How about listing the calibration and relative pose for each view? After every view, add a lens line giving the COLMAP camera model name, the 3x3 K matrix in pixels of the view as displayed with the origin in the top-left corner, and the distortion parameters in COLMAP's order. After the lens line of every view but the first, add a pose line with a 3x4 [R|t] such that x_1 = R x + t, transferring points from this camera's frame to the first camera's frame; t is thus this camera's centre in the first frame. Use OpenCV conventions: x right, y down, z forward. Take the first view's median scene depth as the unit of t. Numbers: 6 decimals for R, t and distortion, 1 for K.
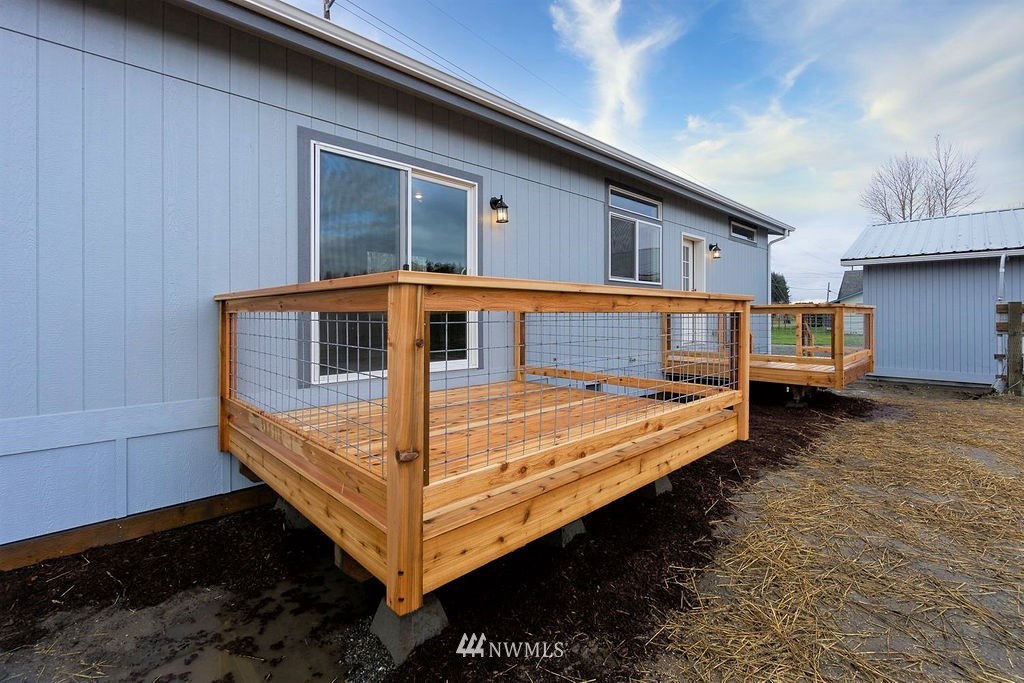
lens RADIAL K [[457.2, 0, 513.7], [0, 457.2, 314.9], [0, 0, 1]] dist [0.002142, 0.000394]
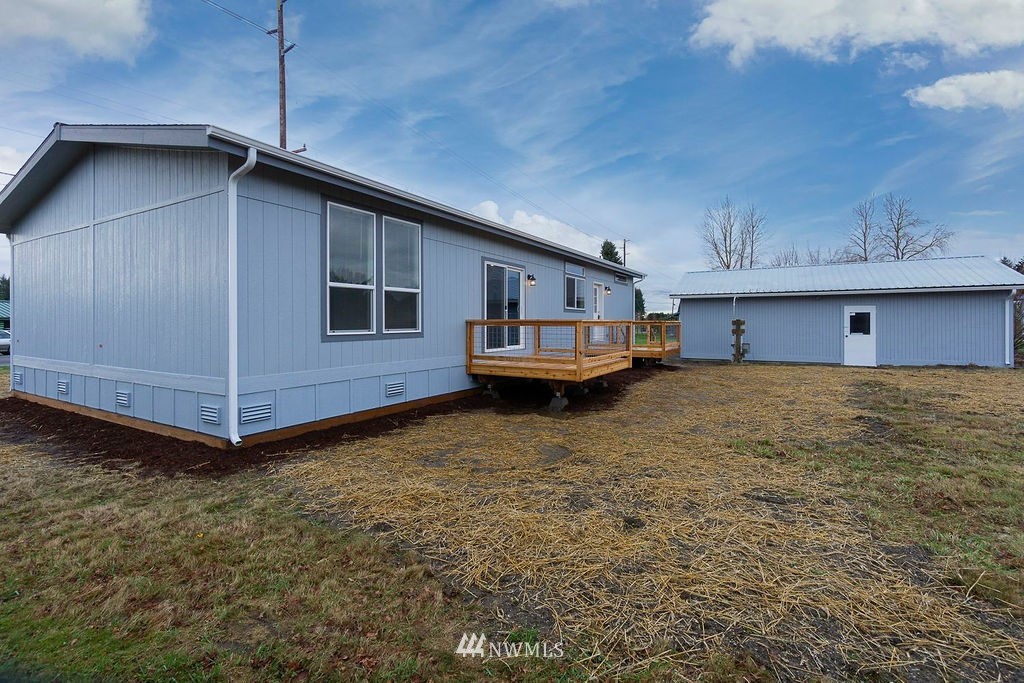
lens RADIAL K [[462.0, 0, 516.4], [0, 462.0, 324.2], [0, 0, 1]] dist [0.000138, -0.000002]
pose [[0.963614, 0.000586, 0.267296, -0.573722], [-0.000928, 0.999999, 0.001155, -0.008829], [-0.267295, -0.001361, 0.963614, -0.960949]]
